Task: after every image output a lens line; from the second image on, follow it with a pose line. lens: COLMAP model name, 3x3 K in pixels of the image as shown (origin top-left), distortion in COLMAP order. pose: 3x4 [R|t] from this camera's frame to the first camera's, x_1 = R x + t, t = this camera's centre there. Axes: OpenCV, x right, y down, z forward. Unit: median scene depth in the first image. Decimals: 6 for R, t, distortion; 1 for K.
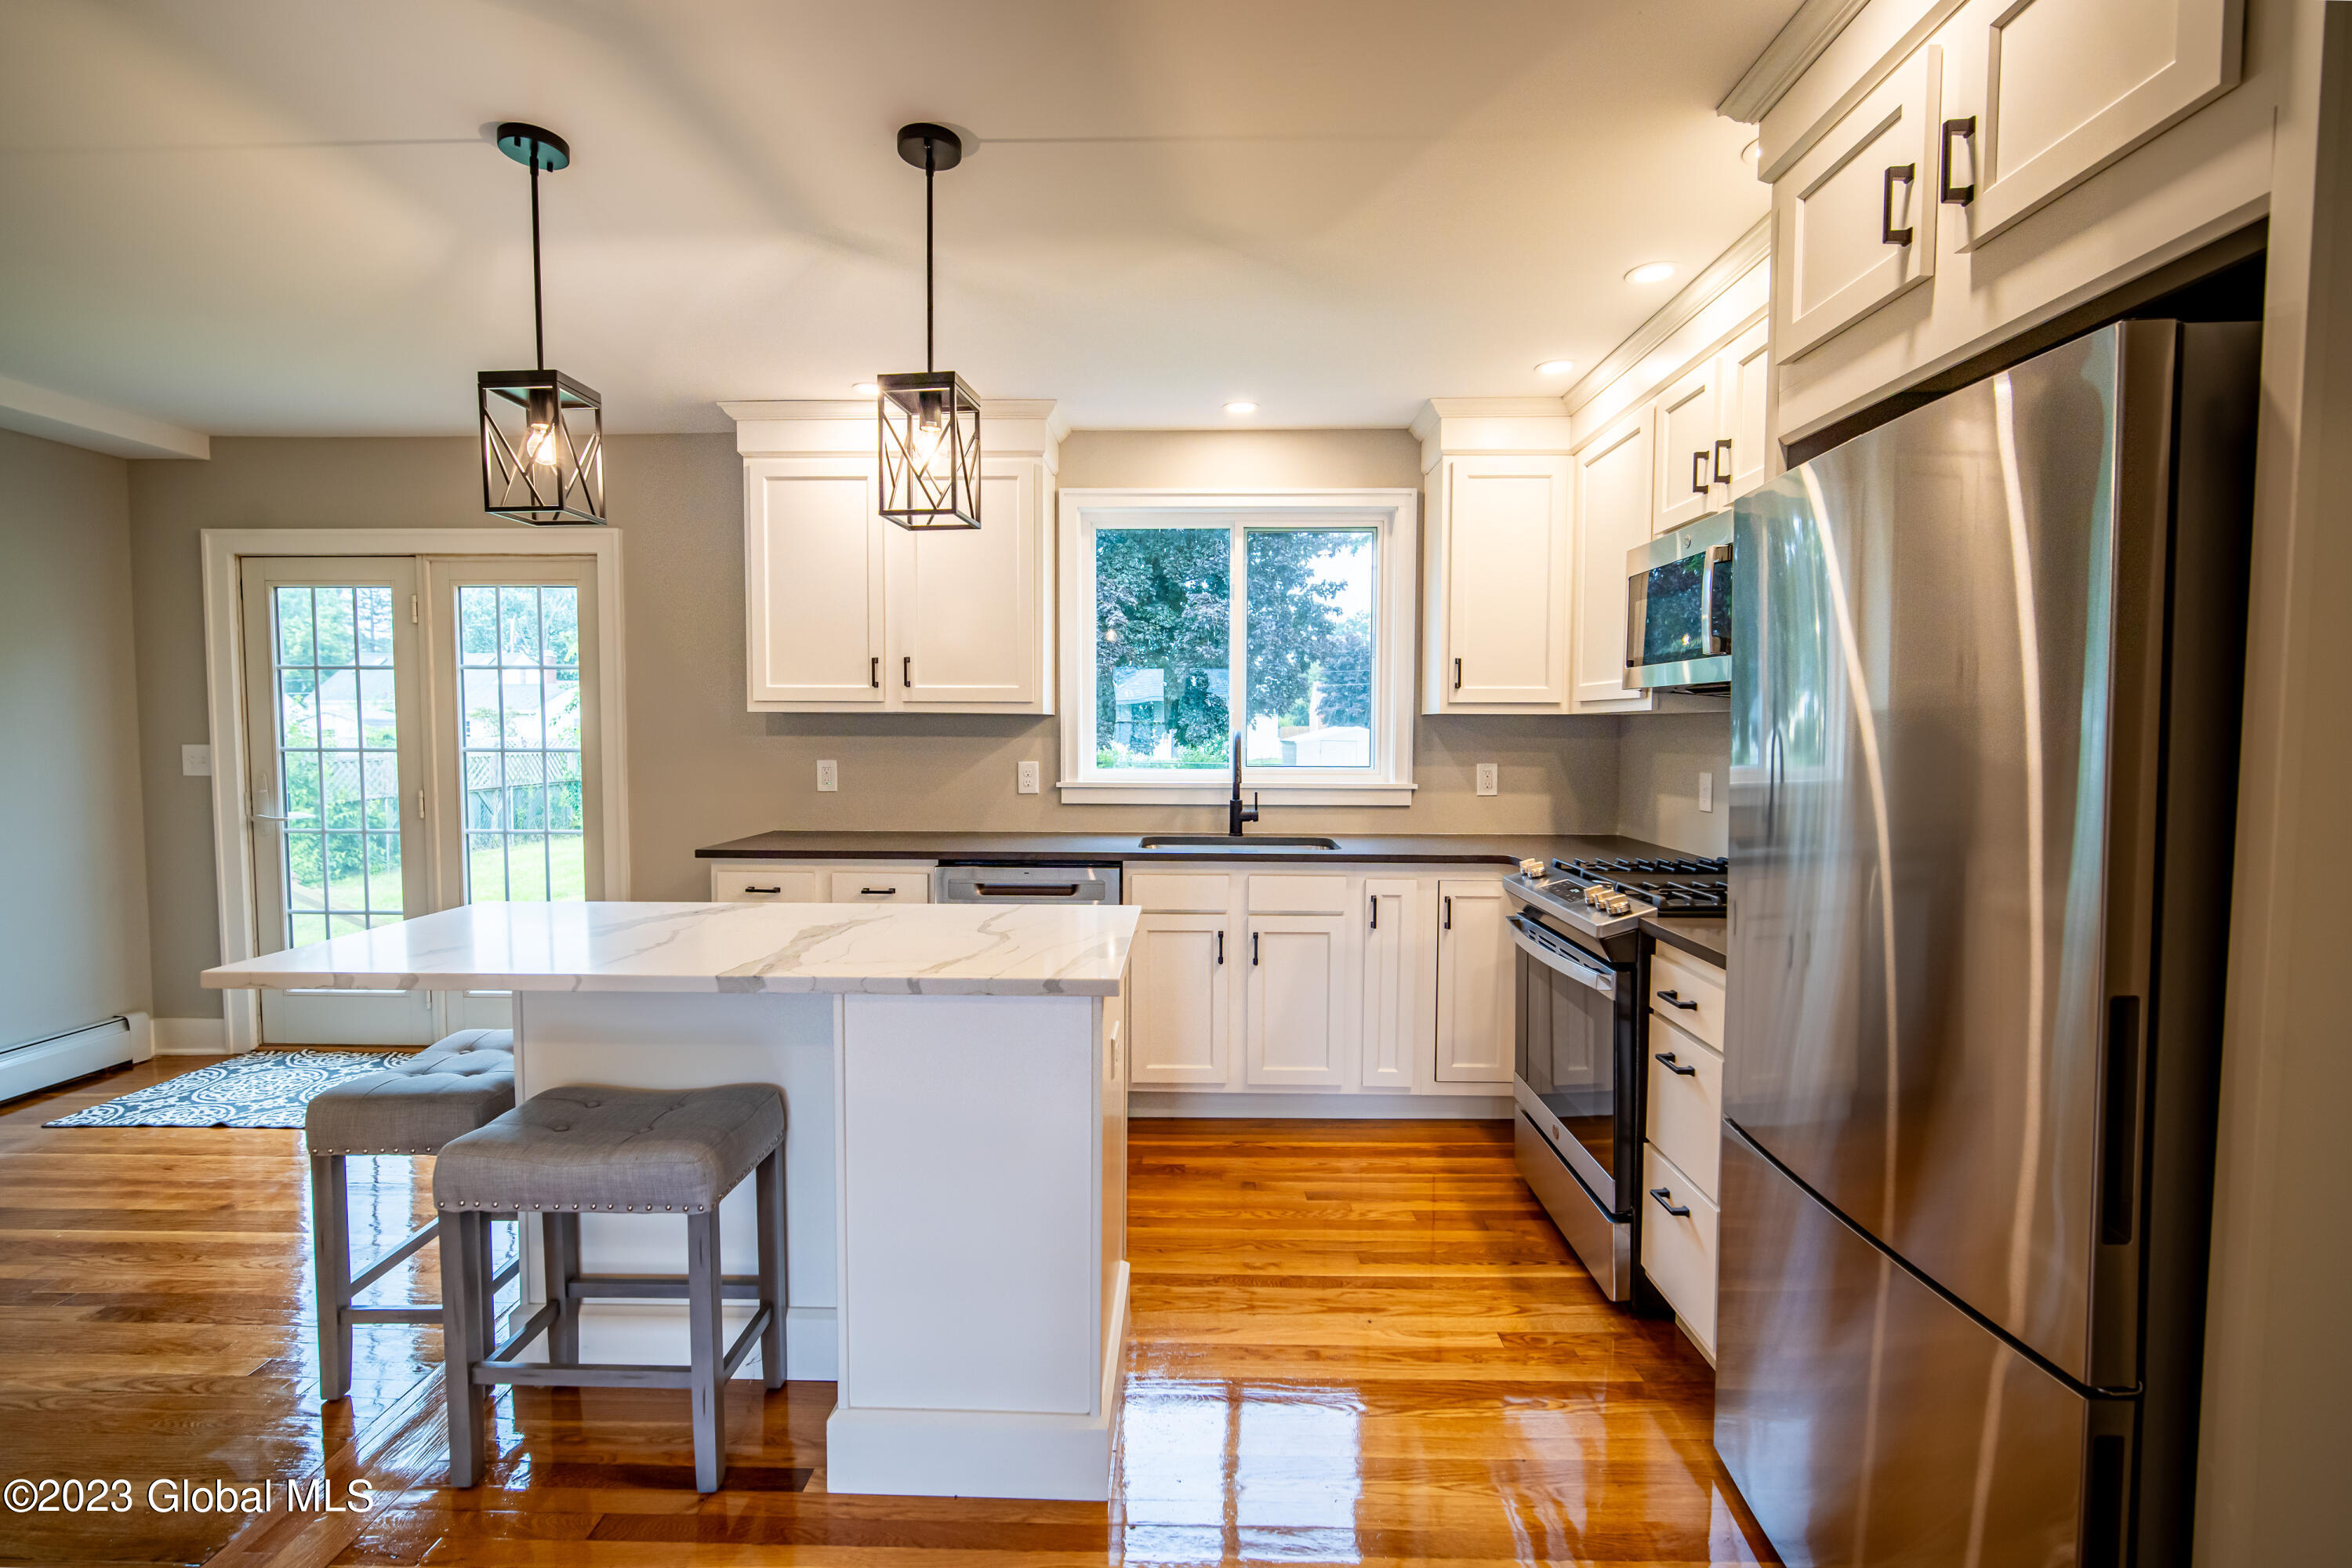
lens RADIAL K [[1021.8, 0, 1175.2], [0, 1021.8, 783.3], [0, 0, 1]] dist [-0.003146, 0.001150]
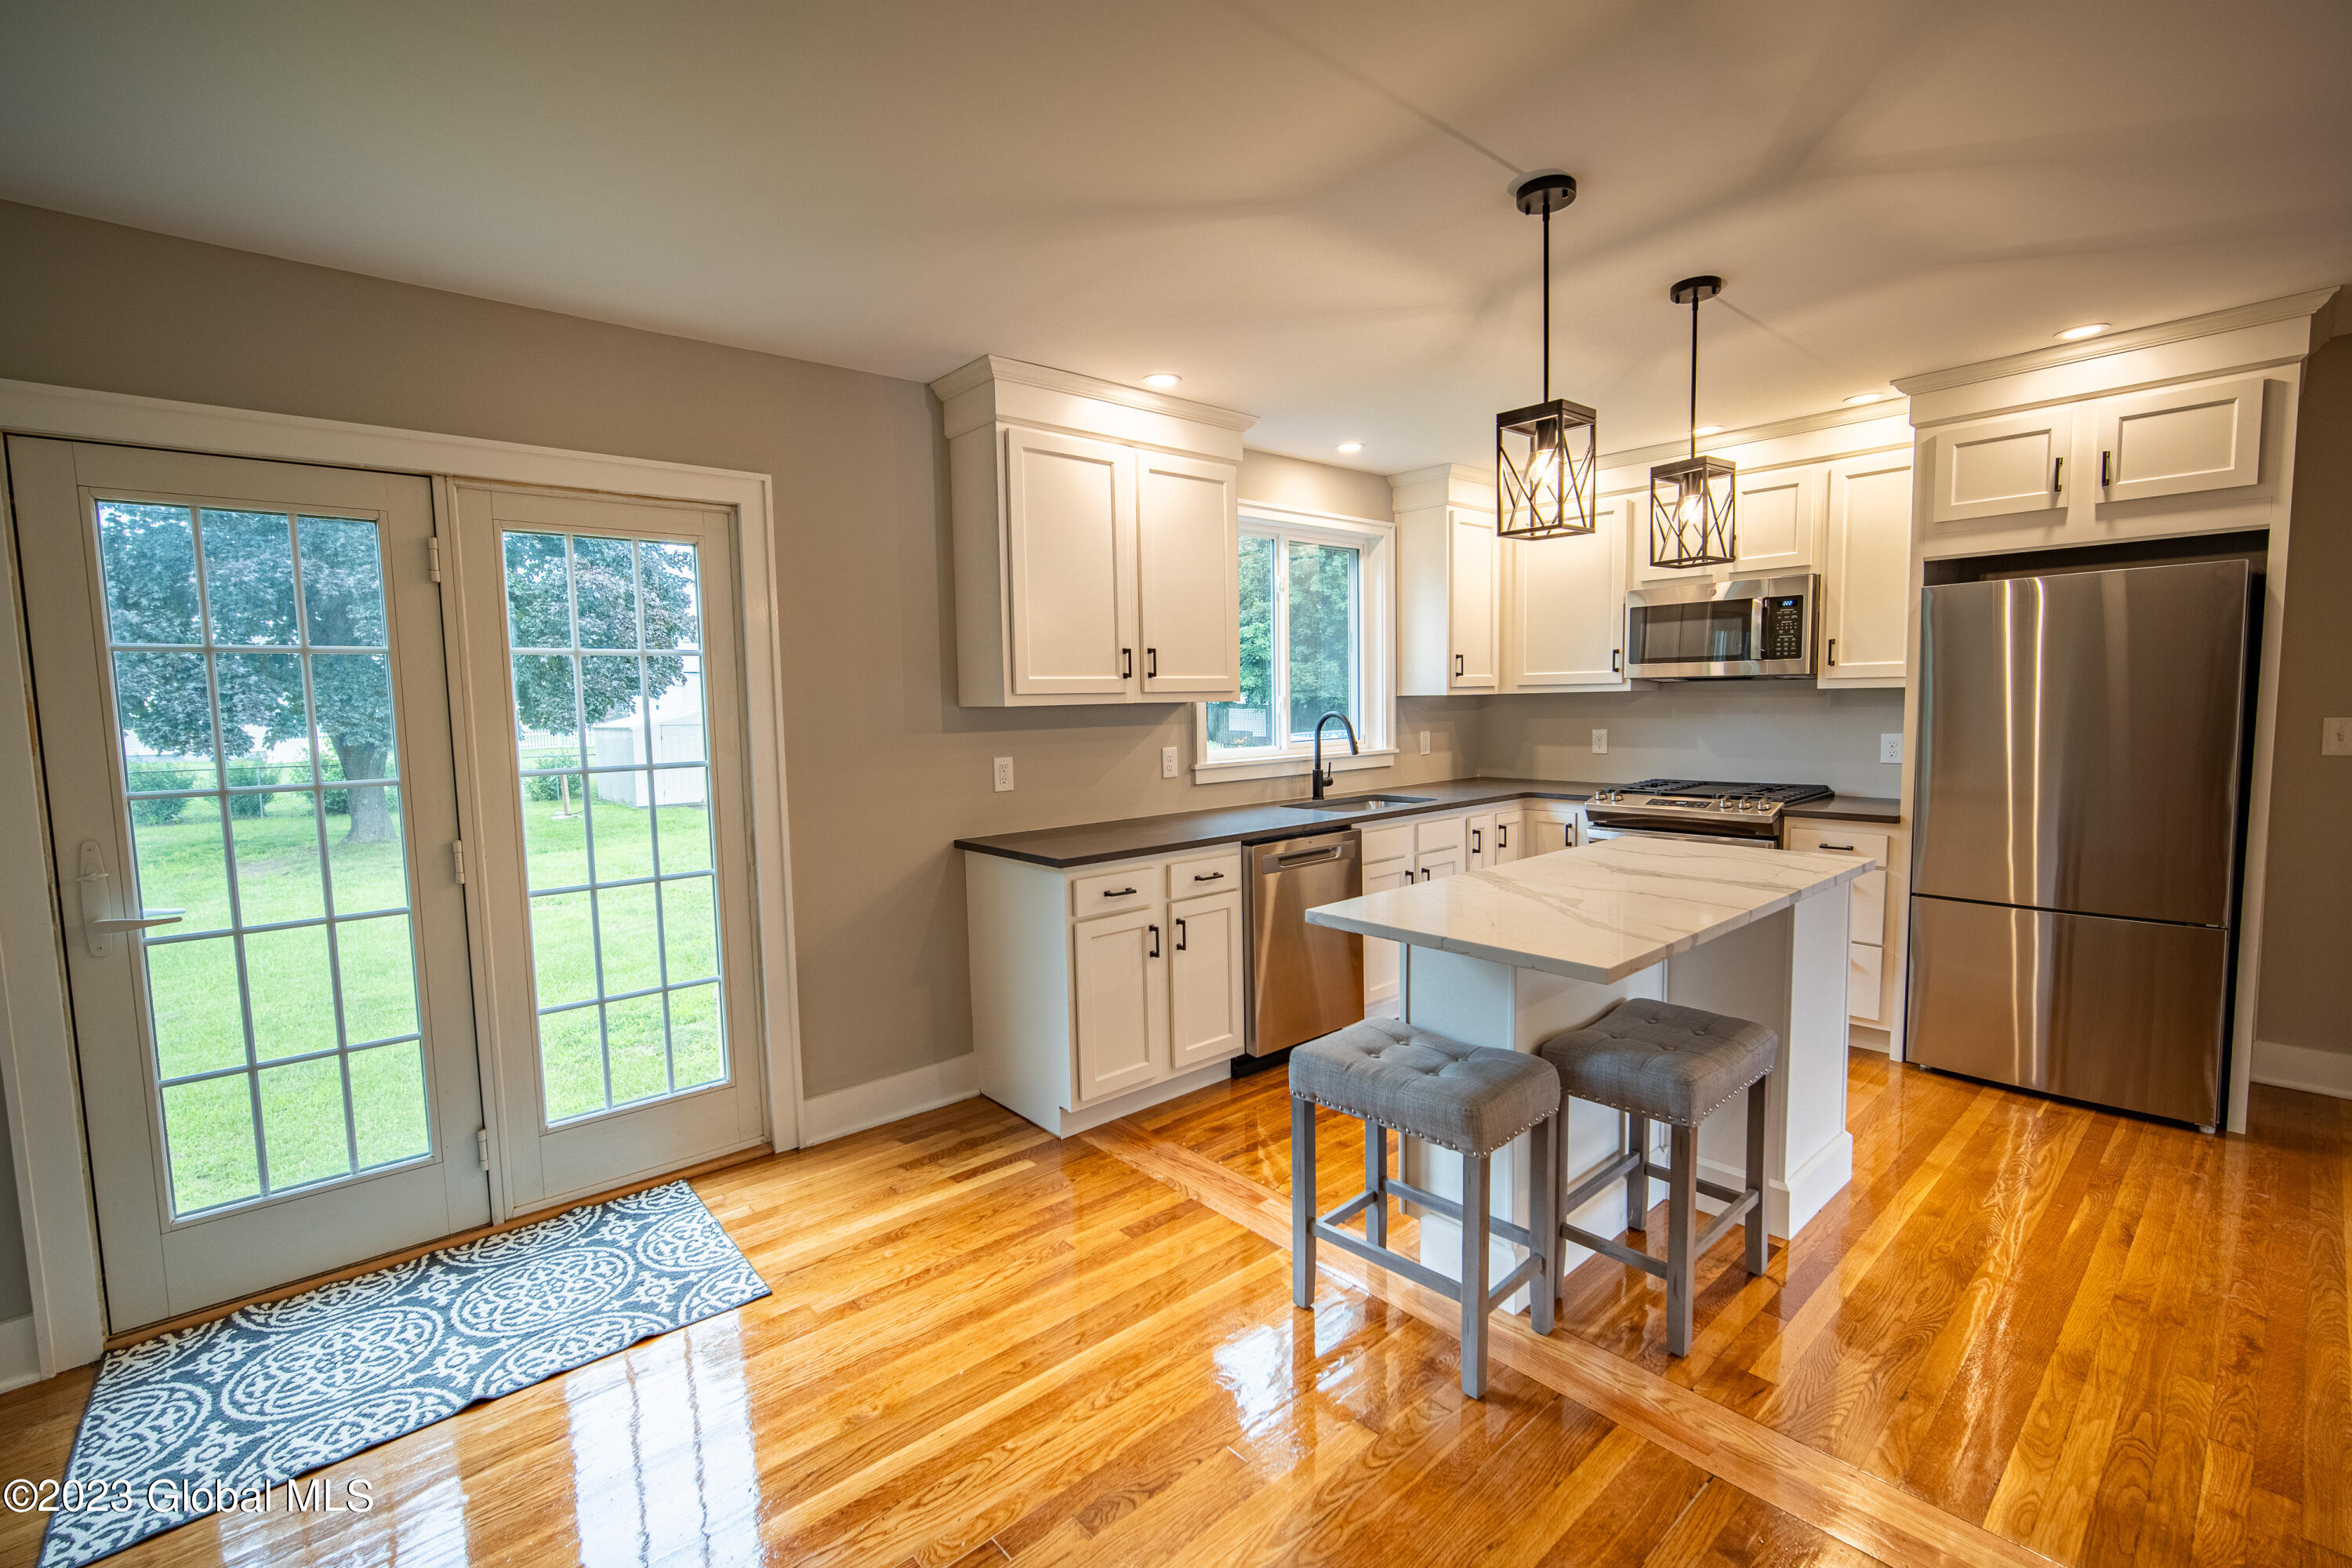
lens RADIAL K [[1021.8, 0, 1157.0], [0, 1021.8, 768.4], [0, 0, 1]] dist [-0.003146, 0.001150]
pose [[0.745691, -0.066589, 0.662956, -0.876086], [0.060122, 0.997659, 0.032583, -0.035326], [-0.663574, 0.015561, 0.747949, 0.228060]]
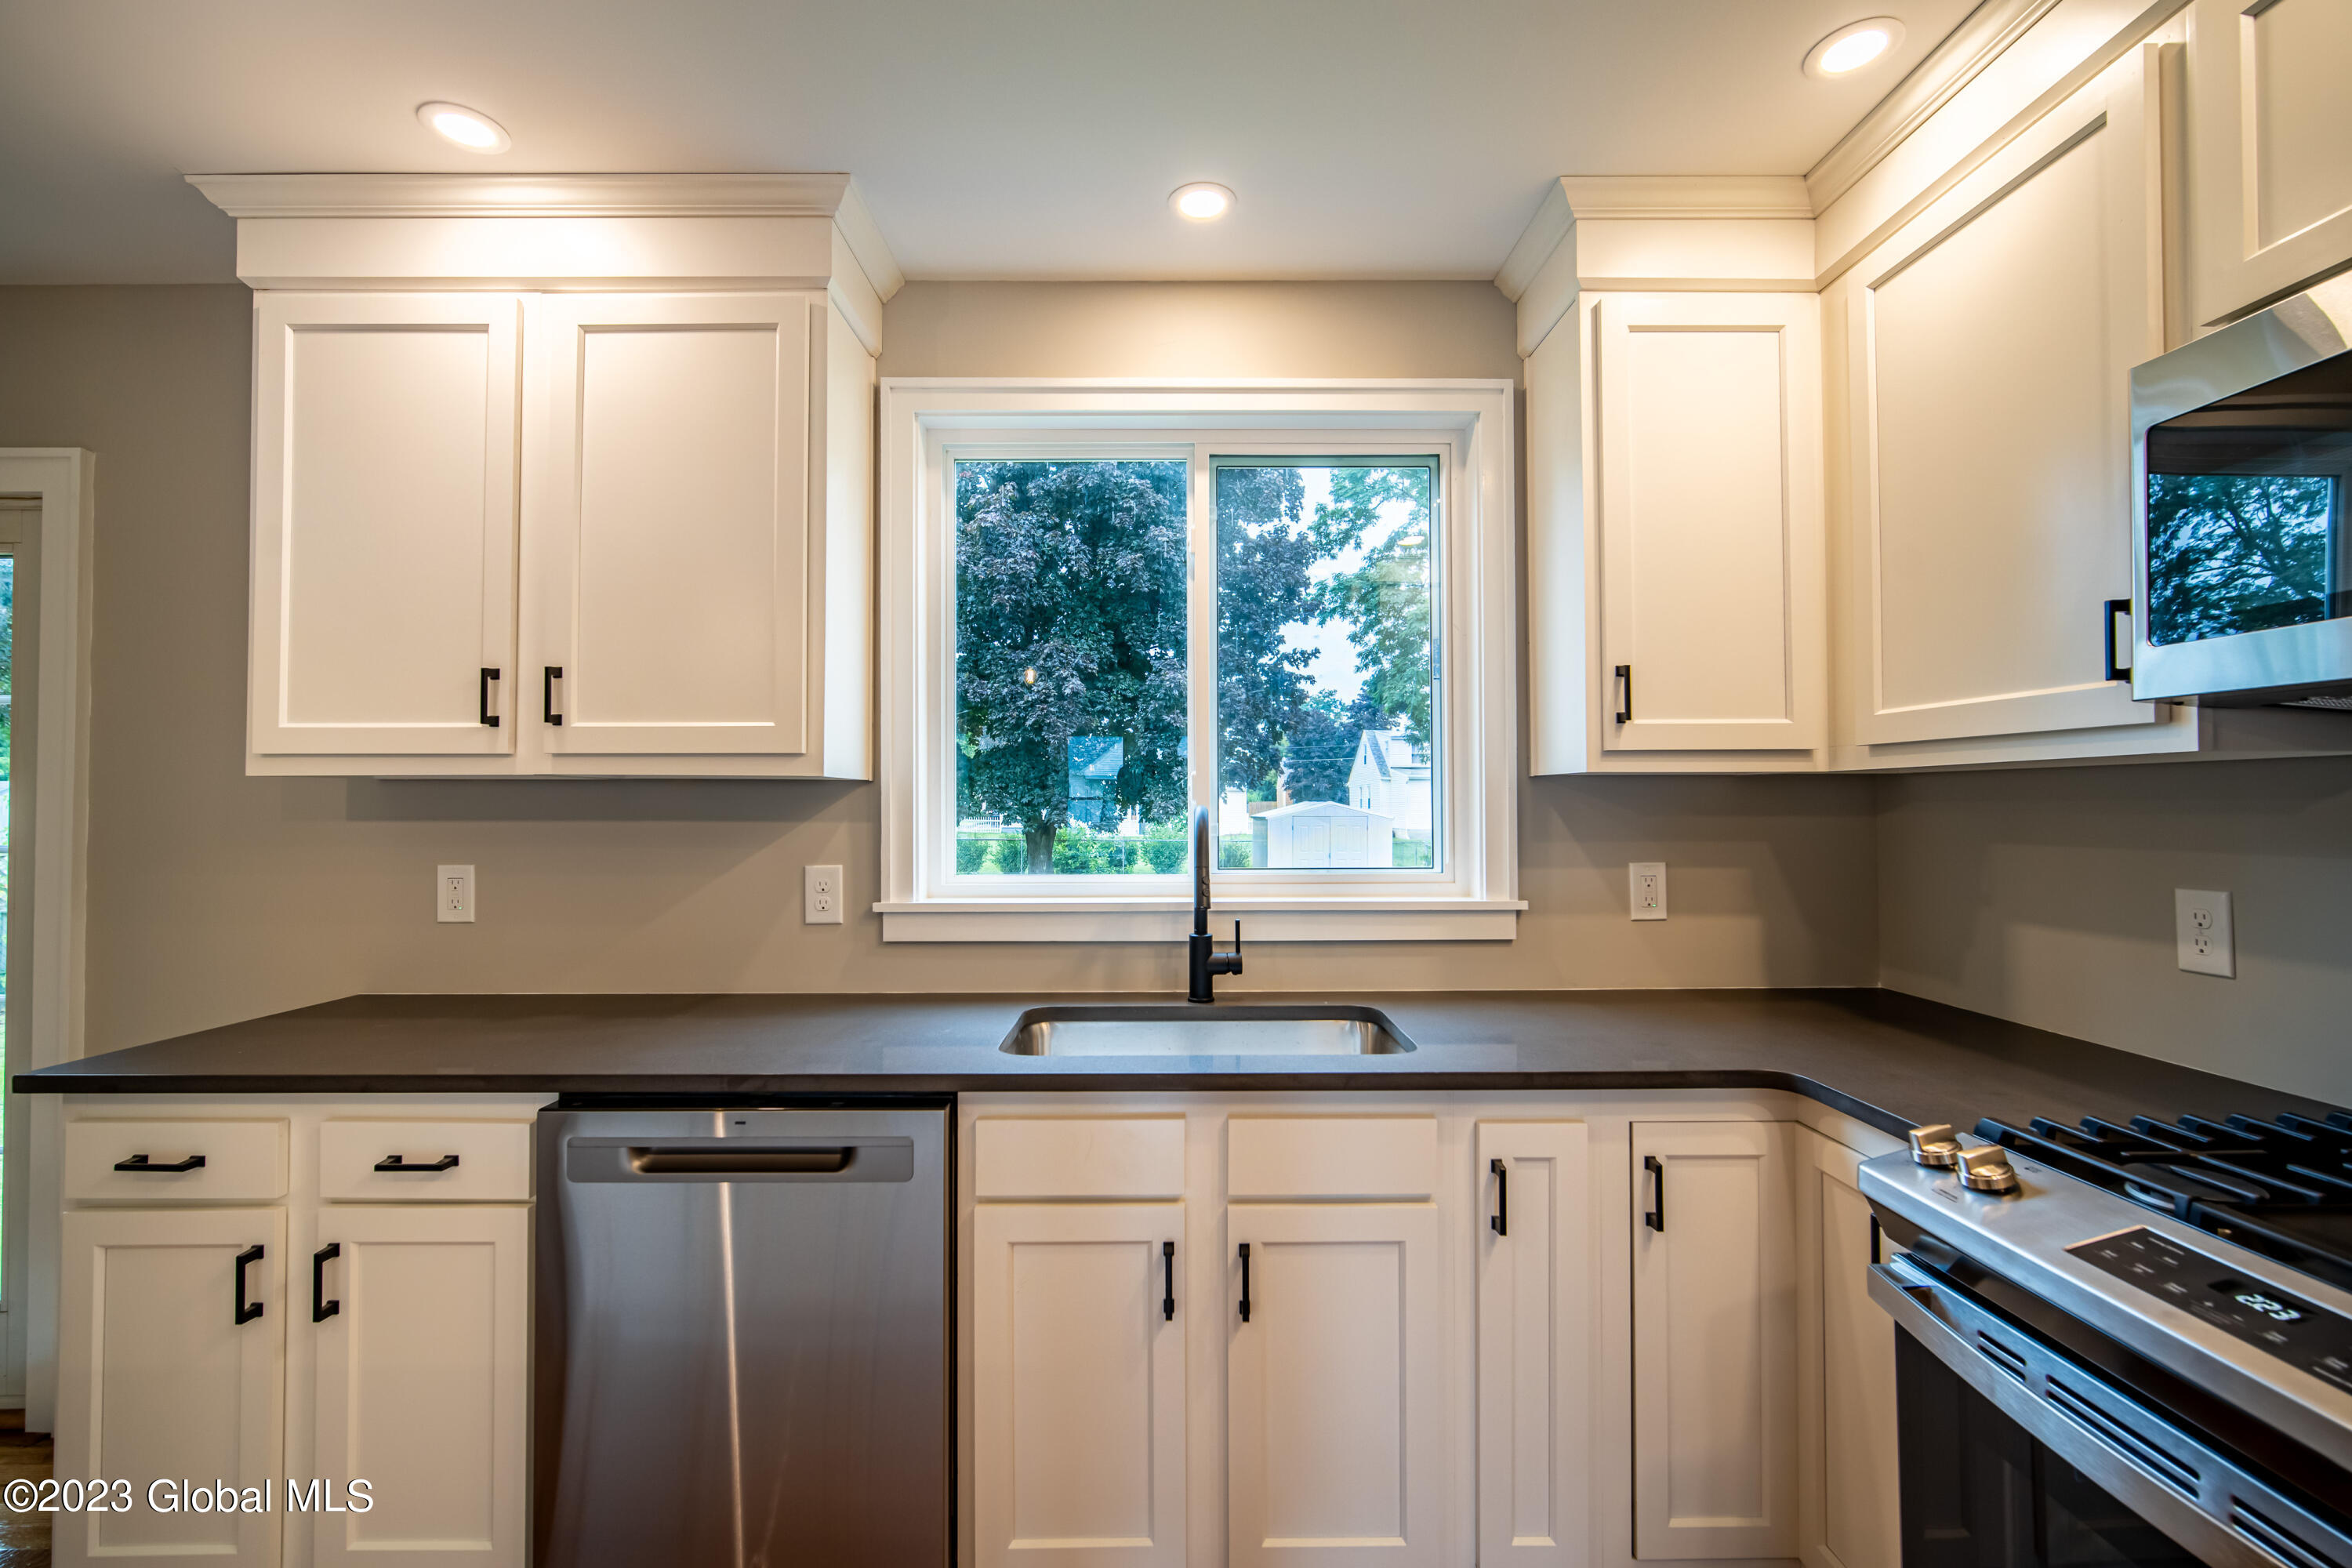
lens RADIAL K [[1021.8, 0, 1174.3], [0, 1021.8, 789.0], [0, 0, 1]] dist [-0.003146, 0.001150]
pose [[0.999544, -0.005991, 0.029594, 0.029825], [0.008013, 0.997606, -0.068693, -0.023532], [-0.029112, 0.068899, 0.997199, 0.453551]]
